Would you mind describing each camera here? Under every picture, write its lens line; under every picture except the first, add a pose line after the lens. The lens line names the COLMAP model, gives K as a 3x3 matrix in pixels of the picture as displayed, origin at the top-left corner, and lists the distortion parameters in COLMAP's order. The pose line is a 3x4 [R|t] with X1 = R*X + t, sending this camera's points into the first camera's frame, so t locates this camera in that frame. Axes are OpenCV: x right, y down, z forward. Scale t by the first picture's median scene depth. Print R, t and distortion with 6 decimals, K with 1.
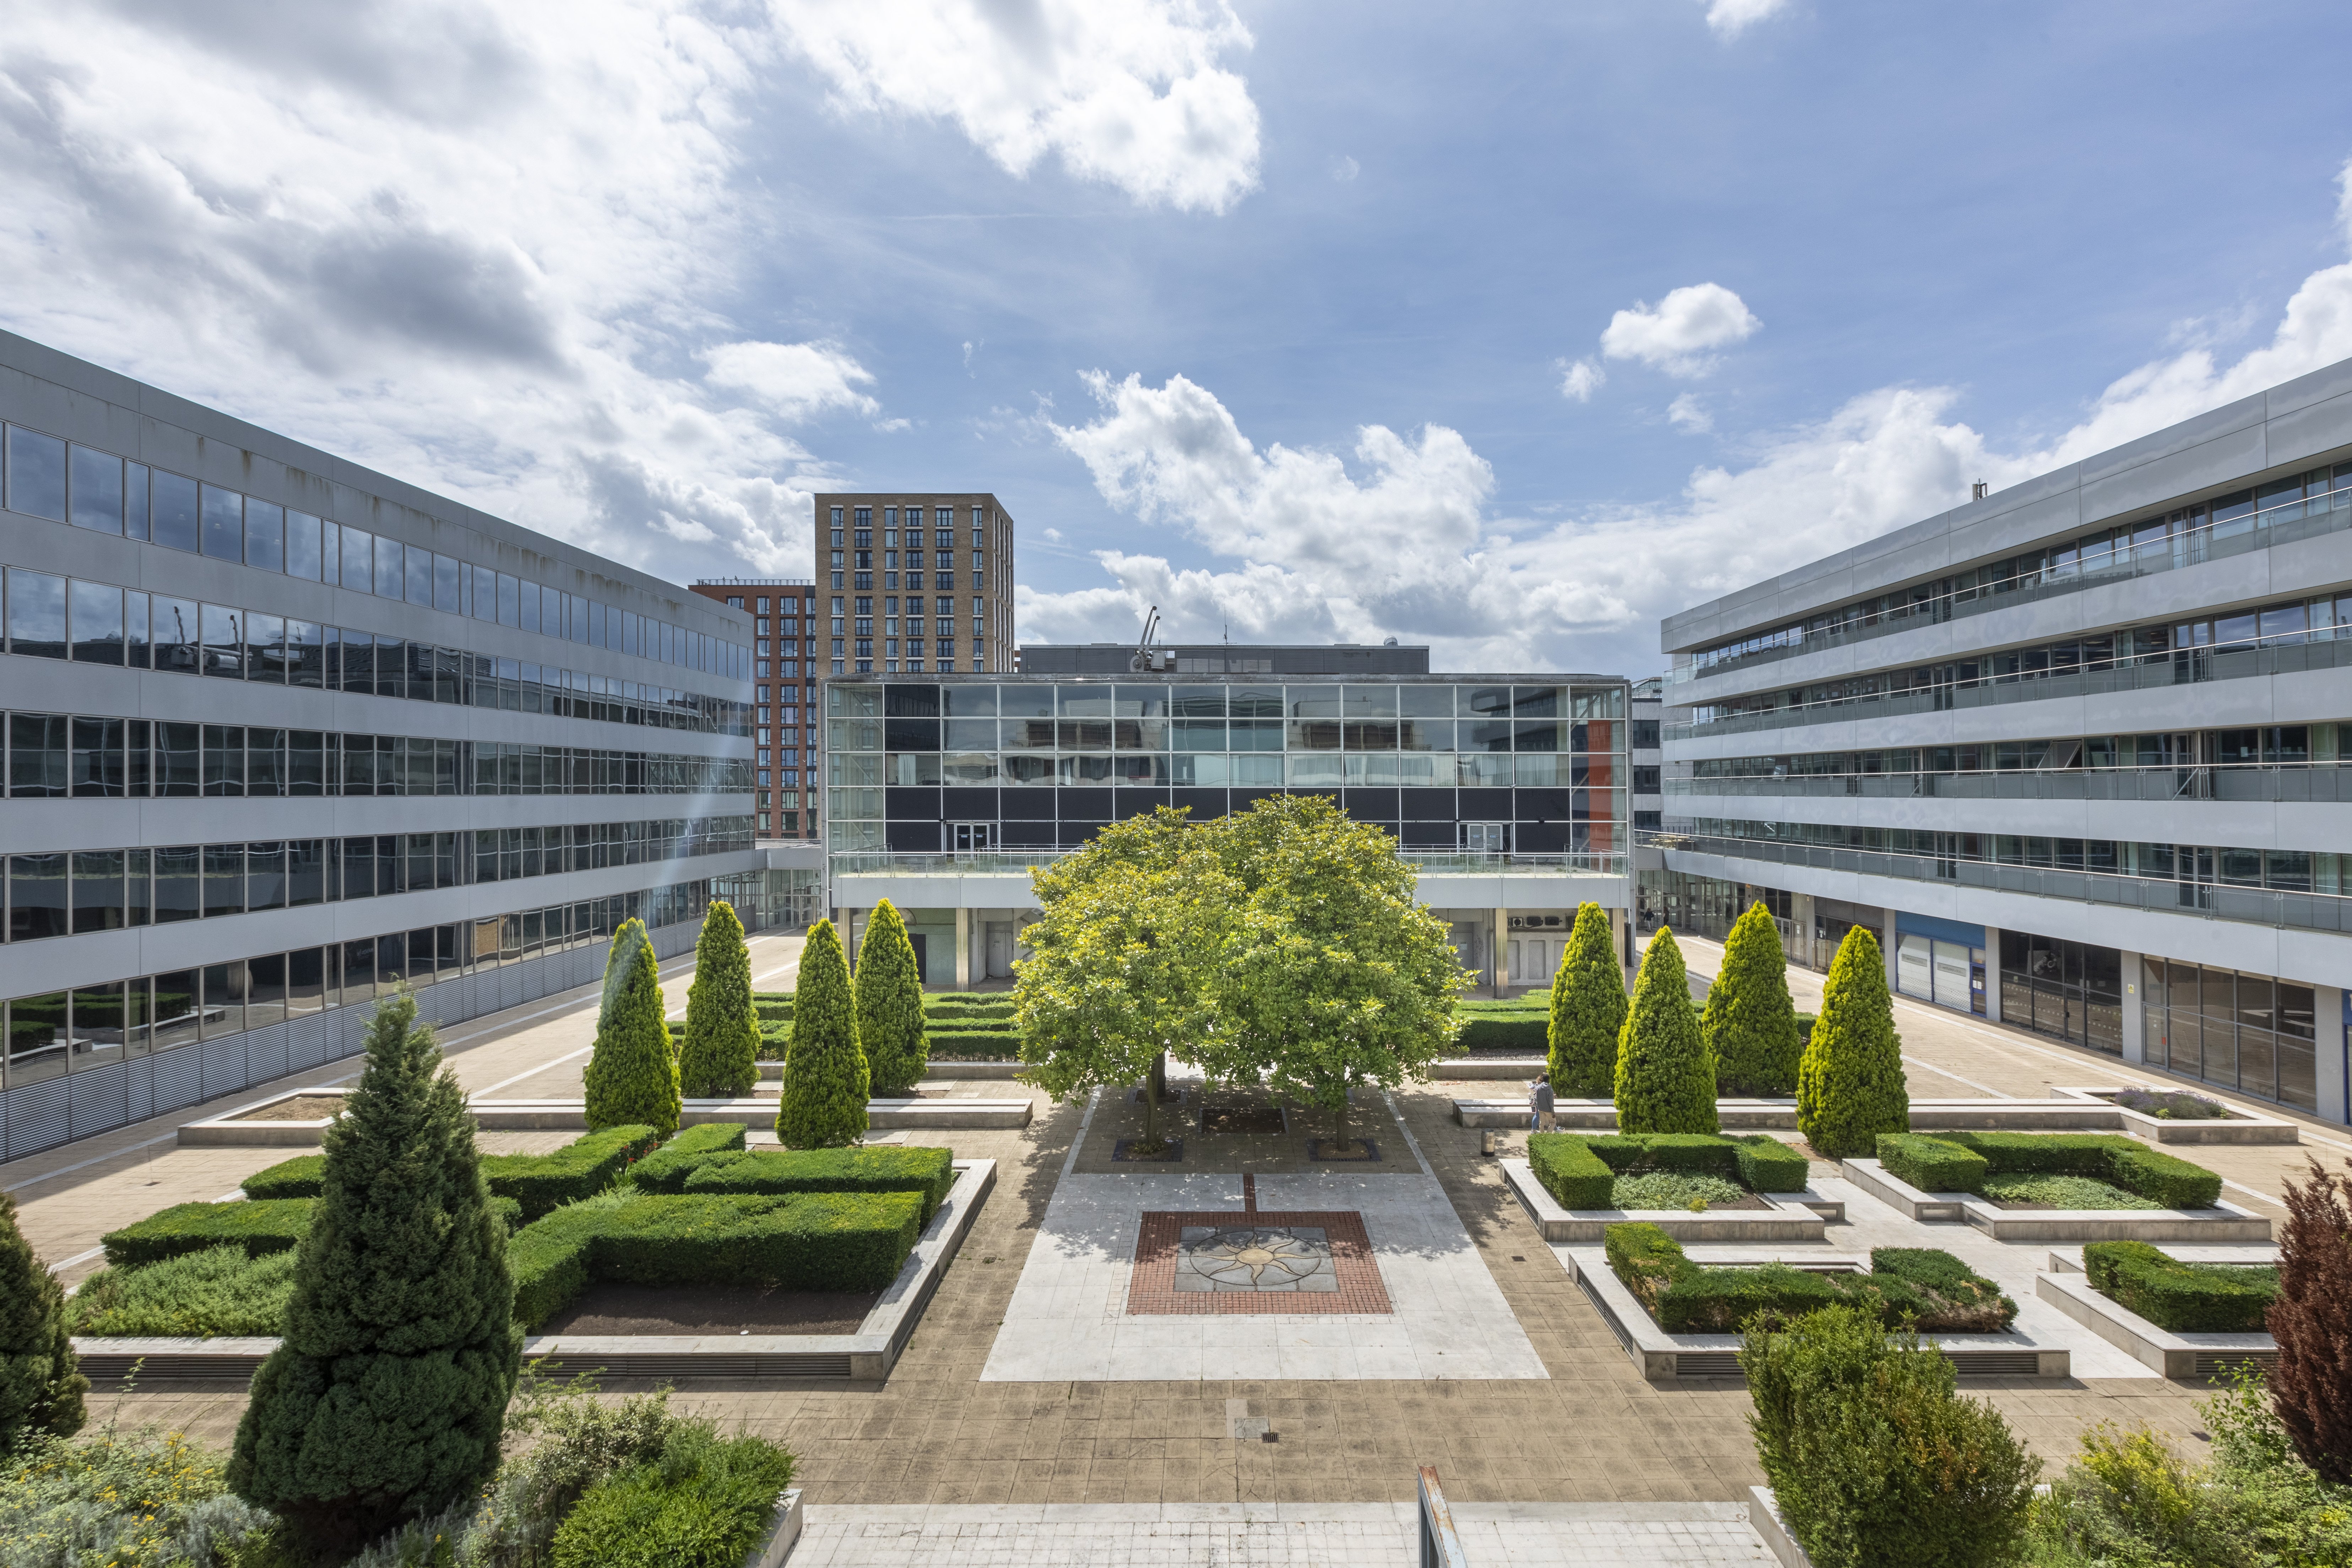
lens RADIAL K [[1094.4, 0, 1237.1], [0, 1094.4, 770.9], [0, 0, 1]] dist [0.002771, 0.000085]
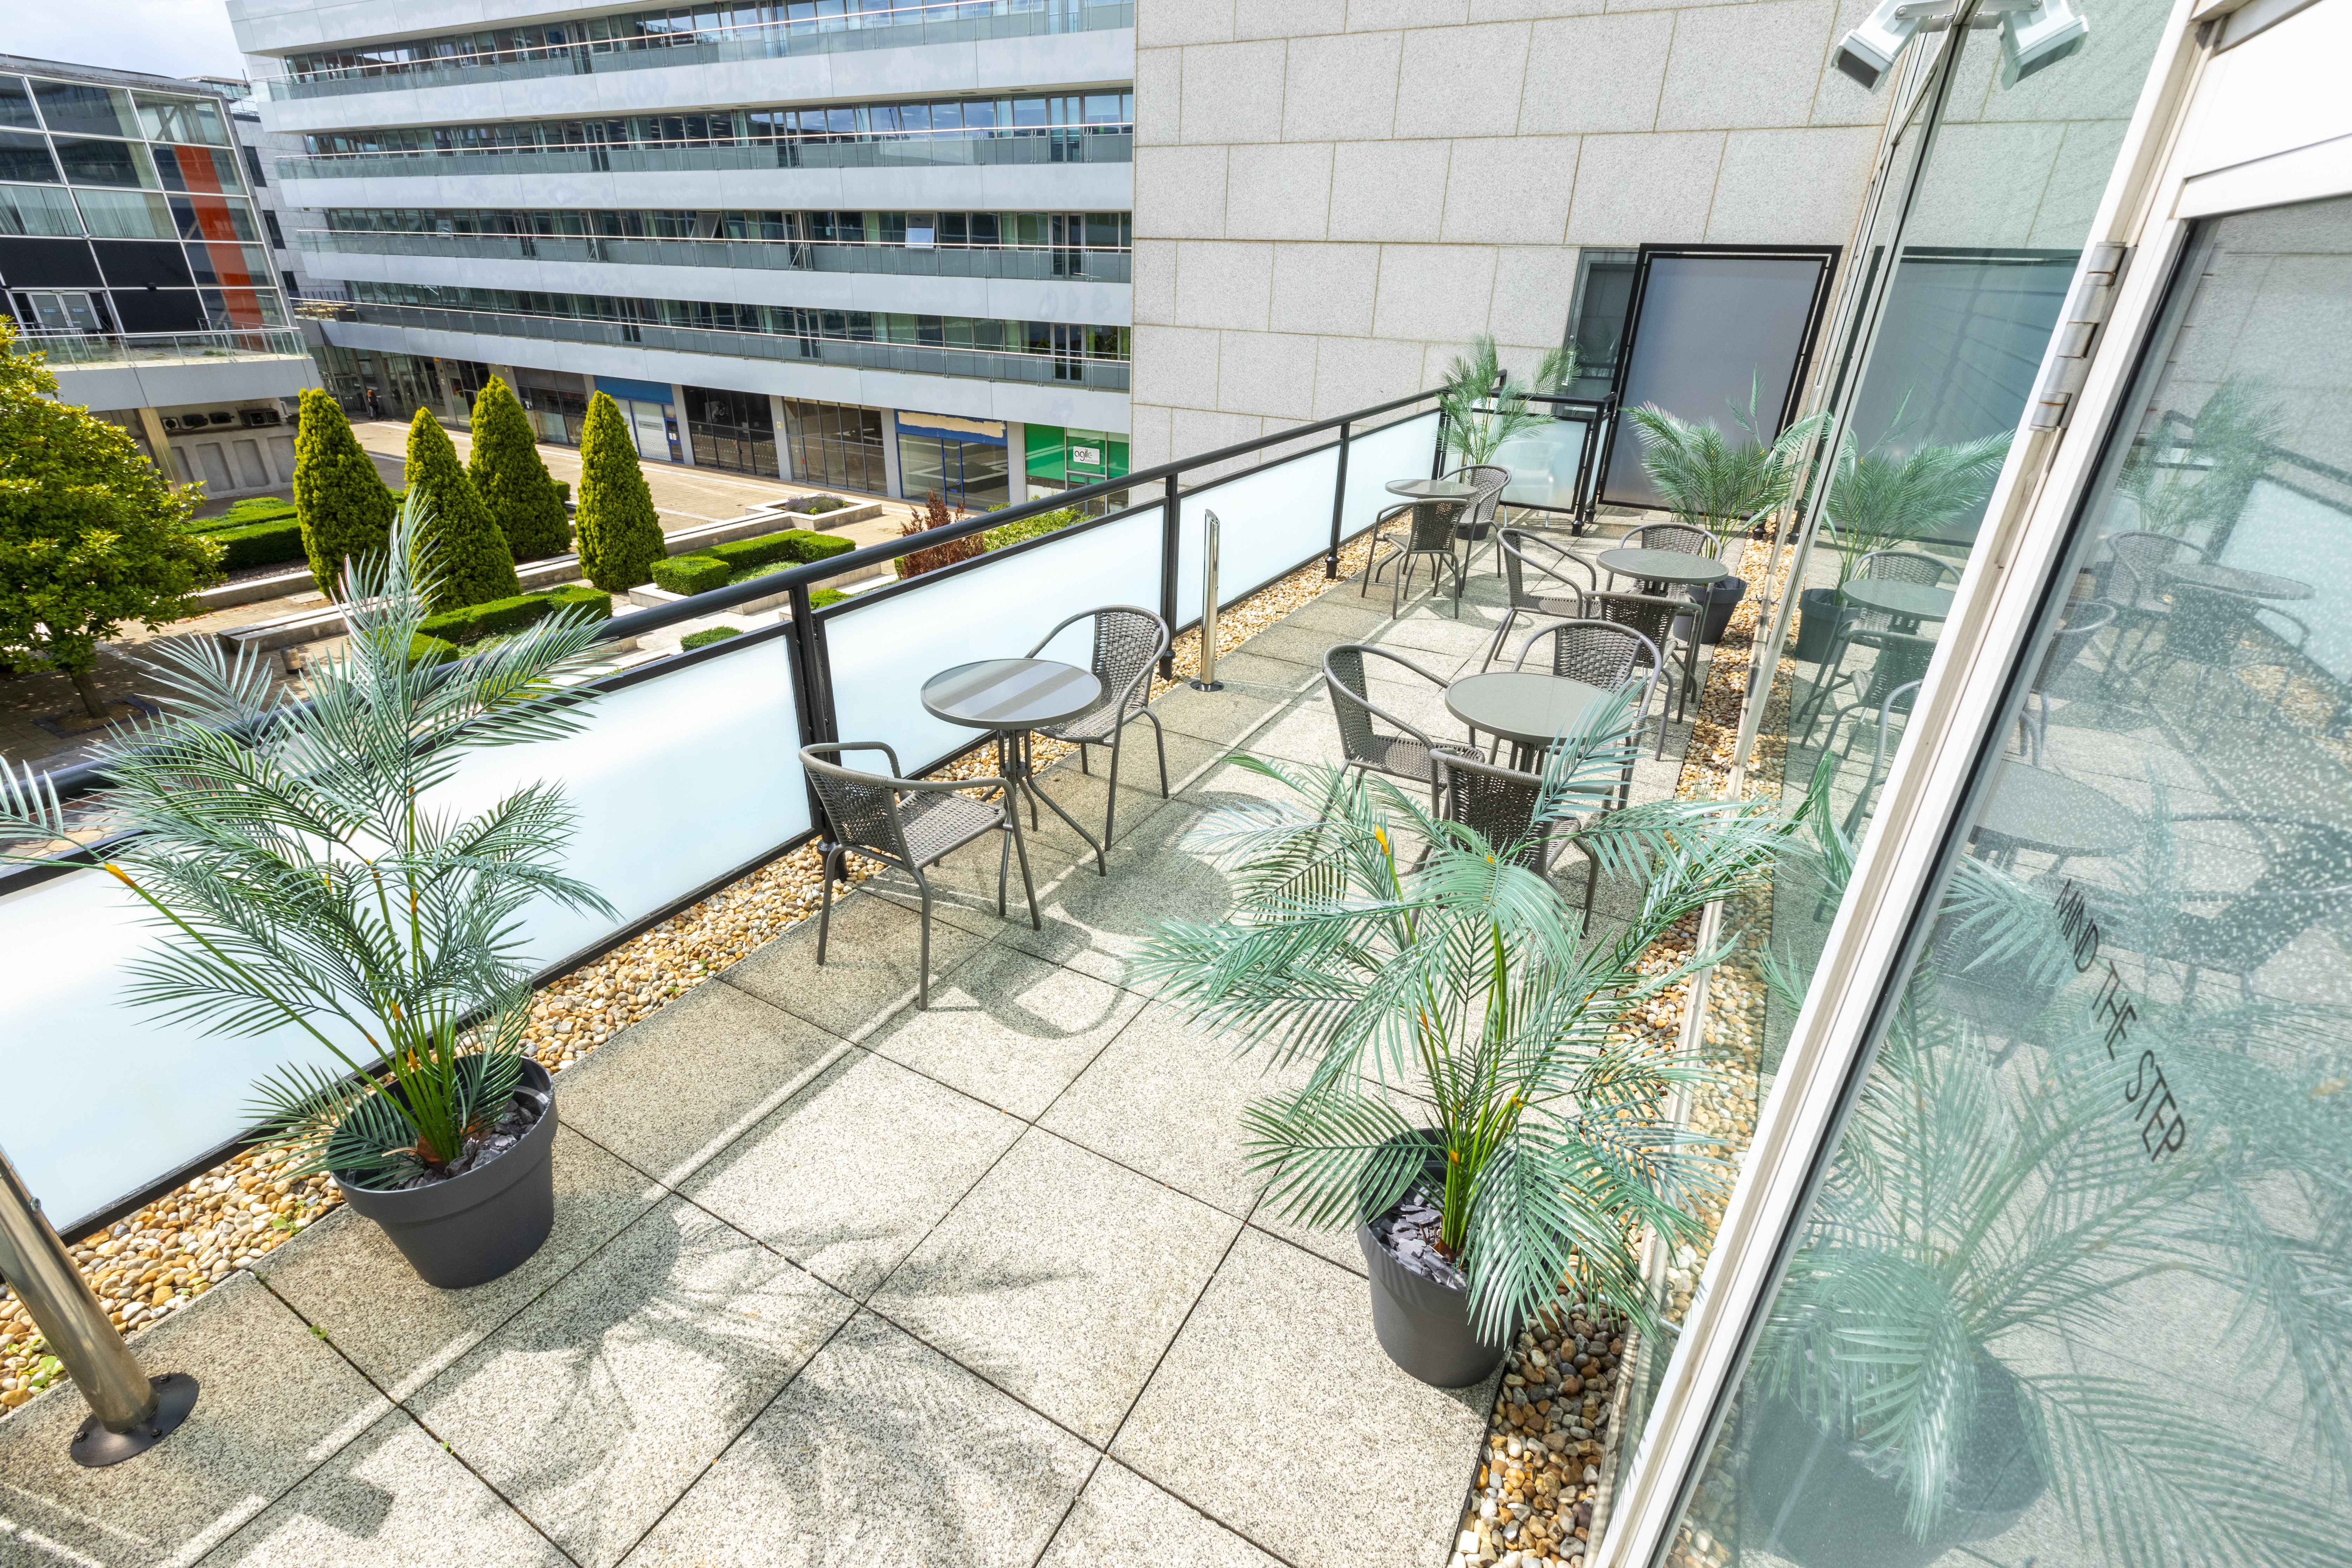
lens RADIAL K [[1058.6, 0, 1176.0], [0, 1058.6, 784.0], [0, 0, 1]] dist [-0.000307, 0.000136]
pose [[0.492923, -0.374405, 0.785397, -0.133223], [-0.041534, 0.891525, 0.451064, -0.014930], [-0.869081, -0.254960, 0.423902, -0.087019]]
